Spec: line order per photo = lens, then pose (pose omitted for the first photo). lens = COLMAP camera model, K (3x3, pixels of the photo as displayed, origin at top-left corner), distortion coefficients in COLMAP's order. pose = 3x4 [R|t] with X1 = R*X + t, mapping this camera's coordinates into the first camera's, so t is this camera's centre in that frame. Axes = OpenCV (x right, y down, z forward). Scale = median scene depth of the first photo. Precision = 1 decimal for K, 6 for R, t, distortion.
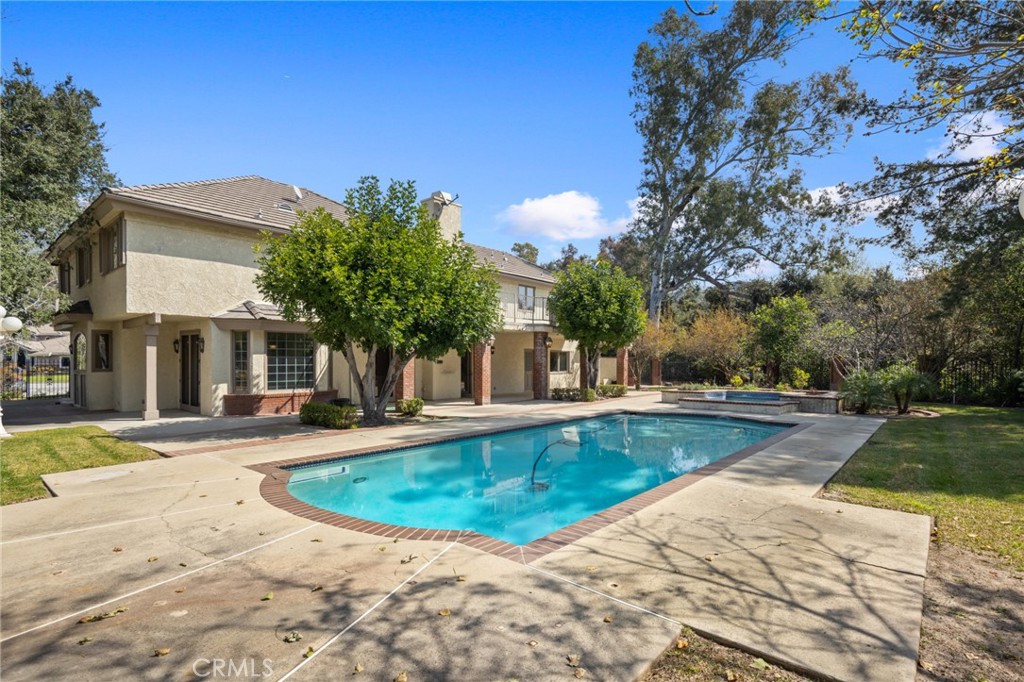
lens RADIAL K [[495.2, 0, 514.5], [0, 495.2, 360.8], [0, 0, 1]] dist [0.003393, -0.003967]
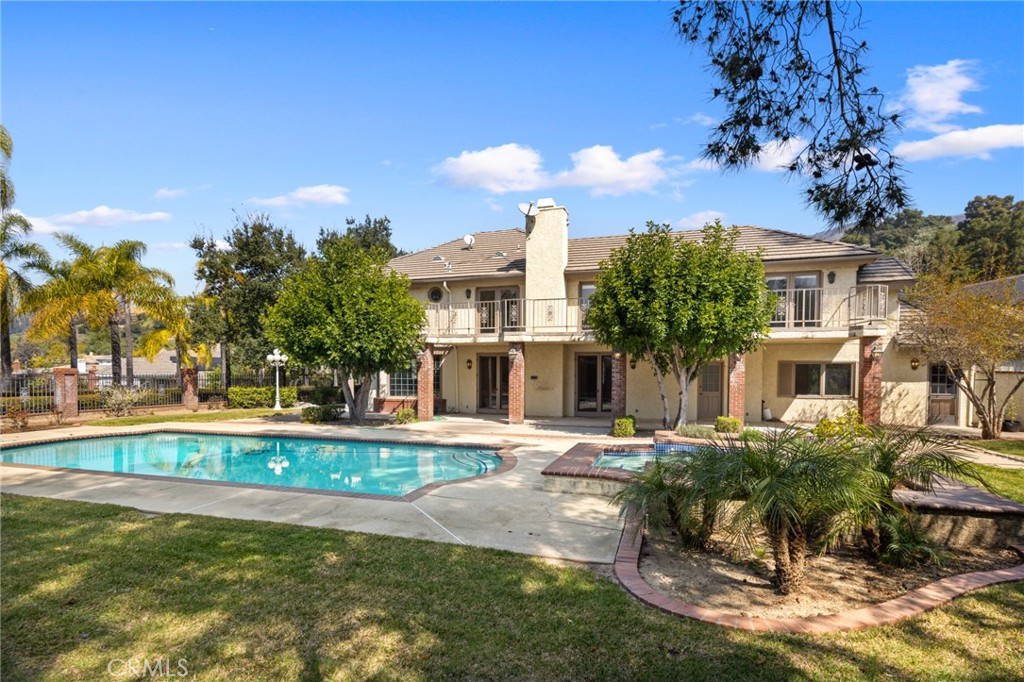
lens RADIAL K [[495.2, 0, 507.0], [0, 495.2, 388.9], [0, 0, 1]] dist [0.003393, -0.003967]
pose [[0.401338, 0.034776, -0.915270, 0.913352], [-0.003095, 0.999325, 0.036613, -0.014138], [0.915925, -0.011861, 0.401174, 0.705756]]
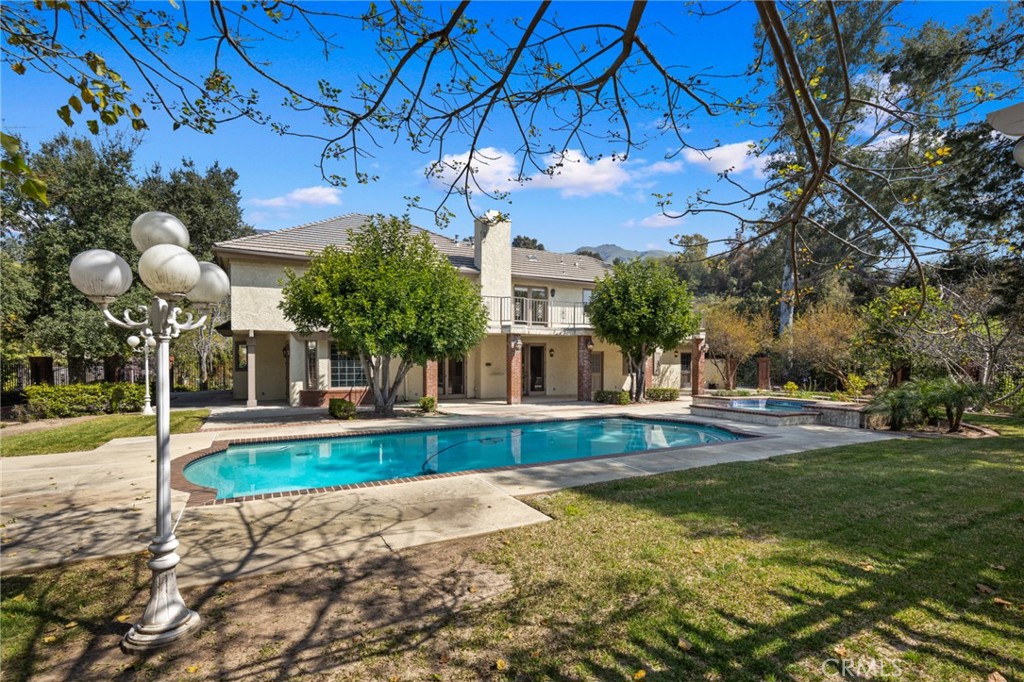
lens RADIAL K [[495.2, 0, 514.2], [0, 495.2, 360.9], [0, 0, 1]] dist [0.003393, -0.003967]
pose [[0.934006, 0.001878, -0.357252, 0.377185], [-0.000470, 0.999992, 0.004028, -0.013017], [0.357256, -0.003595, 0.933999, -0.016624]]
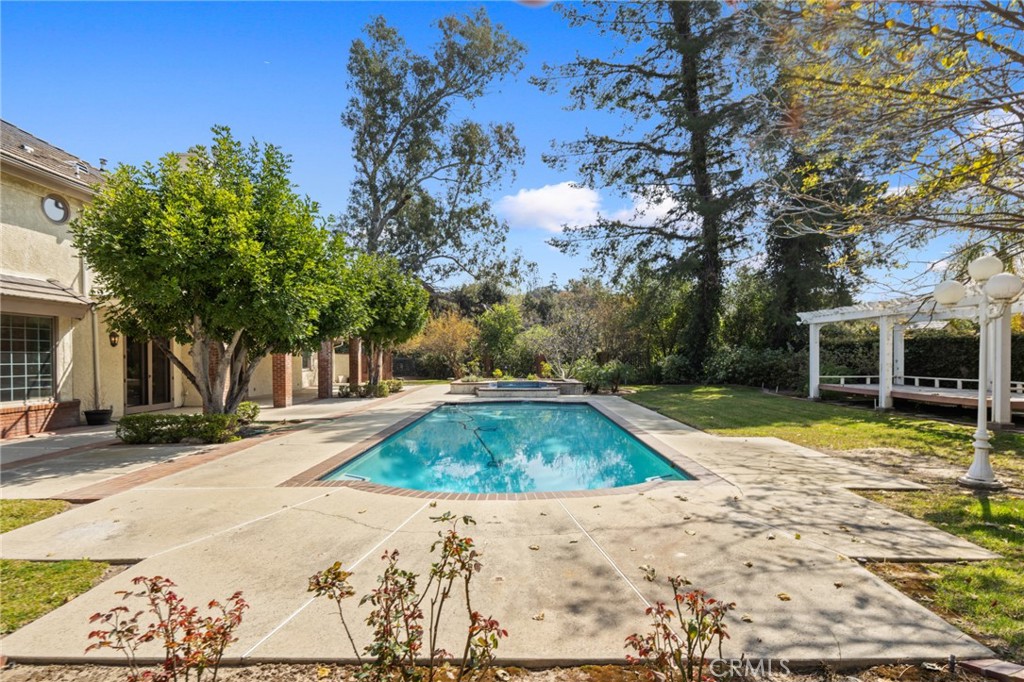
lens RADIAL K [[495.2, 0, 515.3], [0, 495.2, 362.6], [0, 0, 1]] dist [0.003393, -0.003967]
pose [[0.765603, -0.011001, 0.643219, -0.366438], [0.004916, 0.999925, 0.011250, 0.001994], [-0.643294, -0.005451, 0.765600, 0.063580]]
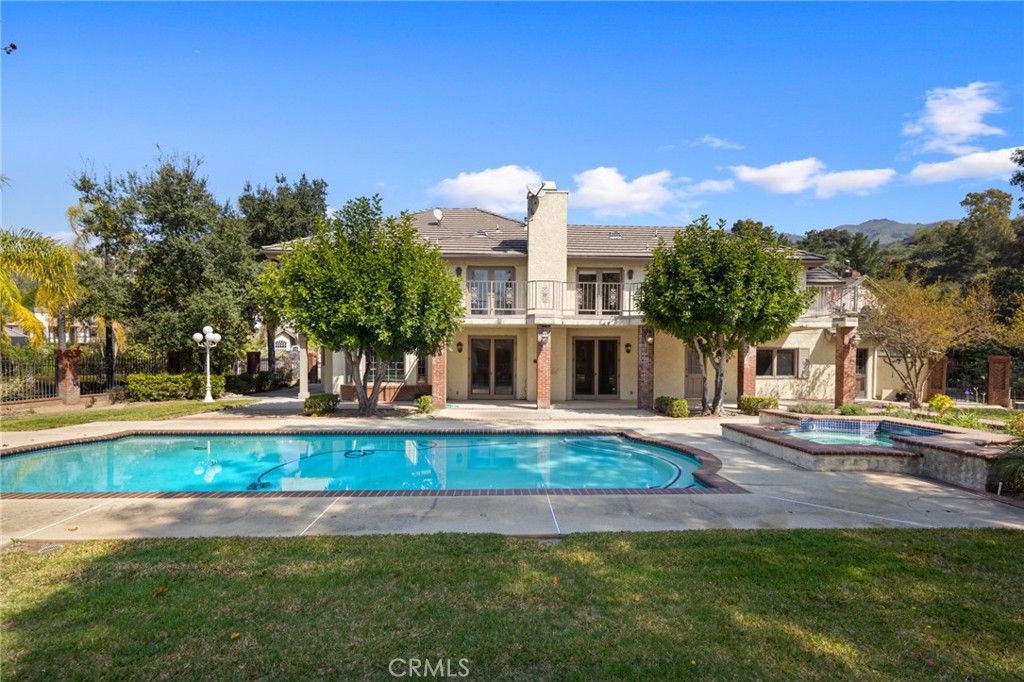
lens RADIAL K [[495.2, 0, 510.3], [0, 495.2, 359.3], [0, 0, 1]] dist [0.003393, -0.003967]
pose [[0.687092, 0.008241, -0.726524, 0.643979], [-0.006199, 0.999966, 0.005480, -0.008366], [0.726544, 0.000739, 0.687120, 0.384618]]
